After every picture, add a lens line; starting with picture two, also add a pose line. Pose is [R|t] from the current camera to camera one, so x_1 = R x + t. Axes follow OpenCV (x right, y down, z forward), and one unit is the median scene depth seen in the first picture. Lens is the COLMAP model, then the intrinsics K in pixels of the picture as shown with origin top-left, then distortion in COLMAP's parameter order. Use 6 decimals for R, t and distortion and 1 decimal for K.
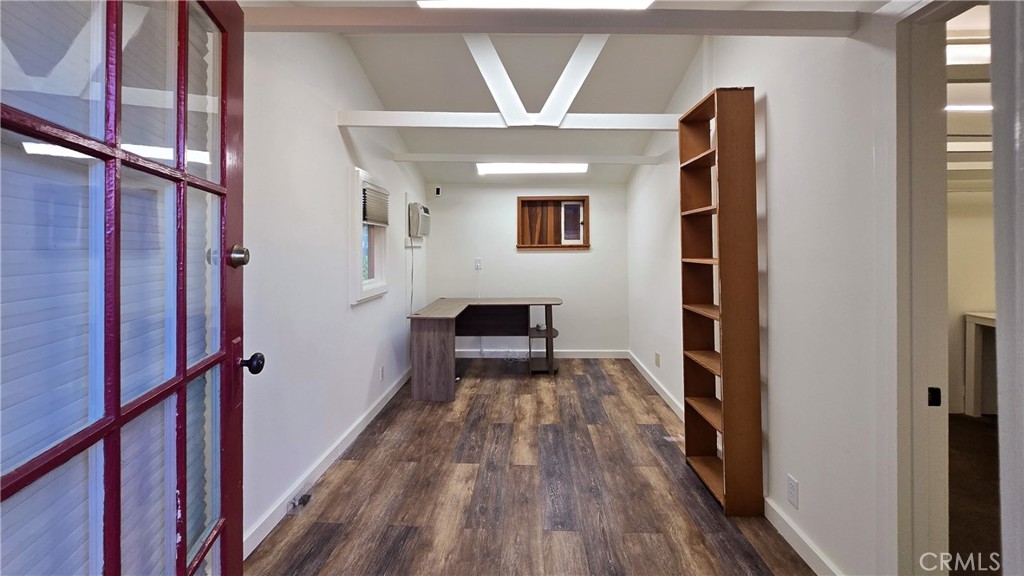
lens RADIAL K [[422.7, 0, 512.0], [0, 422.7, 288.0], [0, 0, 1]] dist [-0.000321, 0.000263]
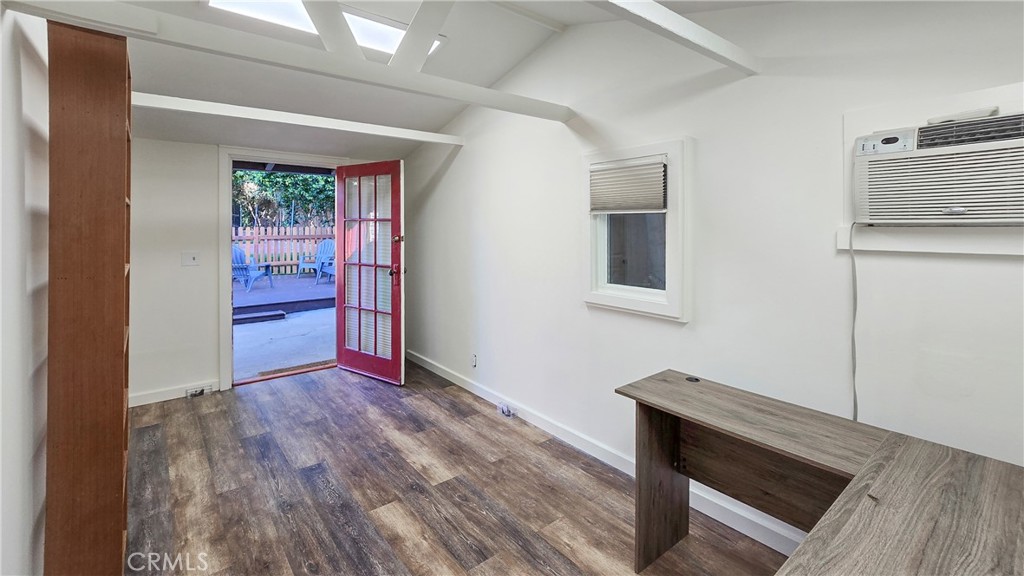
lens RADIAL K [[422.7, 0, 512.0], [0, 422.7, 288.0], [0, 0, 1]] dist [-0.000321, 0.000263]
pose [[-0.736257, 0.103202, -0.668786, 0.371671], [-0.065531, 0.972784, 0.222255, -0.207103], [0.673521, 0.207463, -0.709456, 1.750928]]
